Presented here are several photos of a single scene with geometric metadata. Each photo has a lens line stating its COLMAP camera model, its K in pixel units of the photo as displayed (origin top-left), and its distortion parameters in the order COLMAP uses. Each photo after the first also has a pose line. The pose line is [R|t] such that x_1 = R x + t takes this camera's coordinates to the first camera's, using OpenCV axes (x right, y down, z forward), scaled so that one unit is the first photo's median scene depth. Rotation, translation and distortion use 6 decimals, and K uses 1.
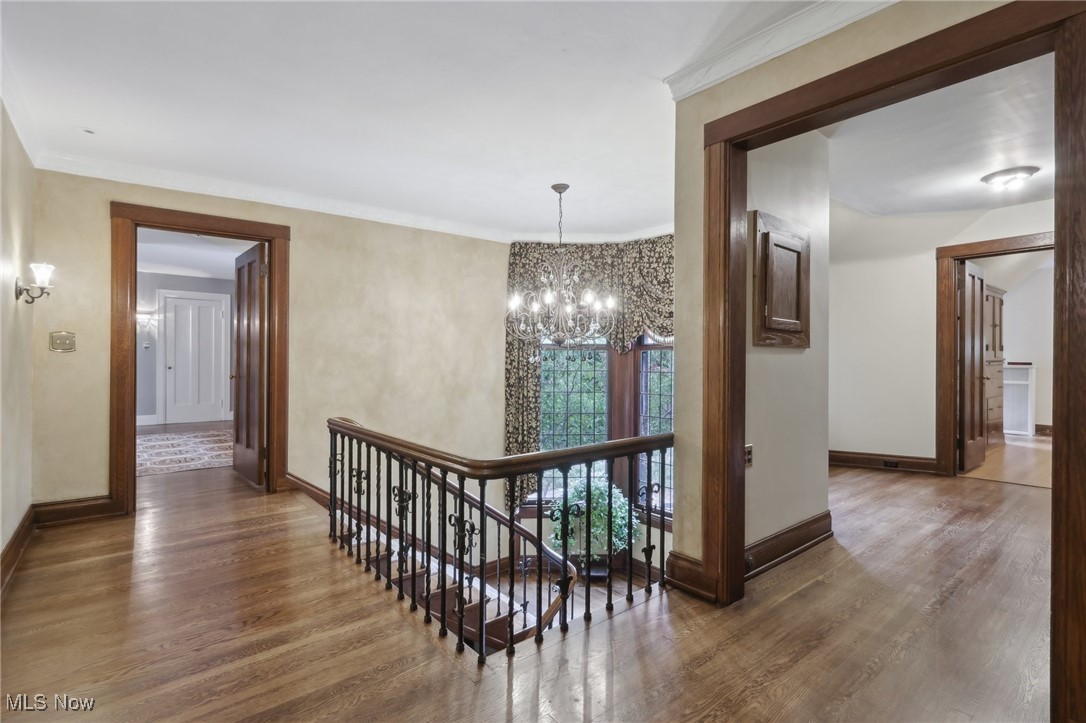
lens RADIAL K [[510.1, 0, 540.2], [0, 510.1, 359.5], [0, 0, 1]] dist [-0.001559, -0.000214]
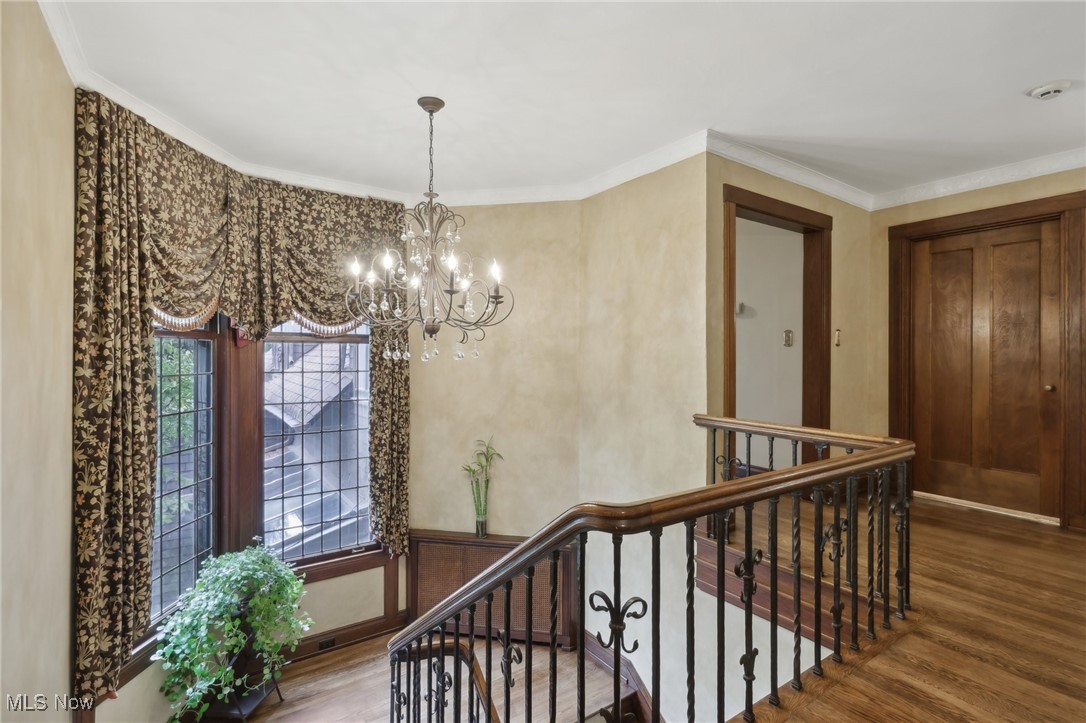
lens RADIAL K [[510.1, 0, 540.2], [0, 510.1, 359.5], [0, 0, 1]] dist [-0.001559, -0.000214]
pose [[0.091672, -0.010622, 0.995733, -0.486883], [-0.003934, 0.999931, 0.011029, -0.003238], [-0.995781, -0.004928, 0.091624, 0.615388]]
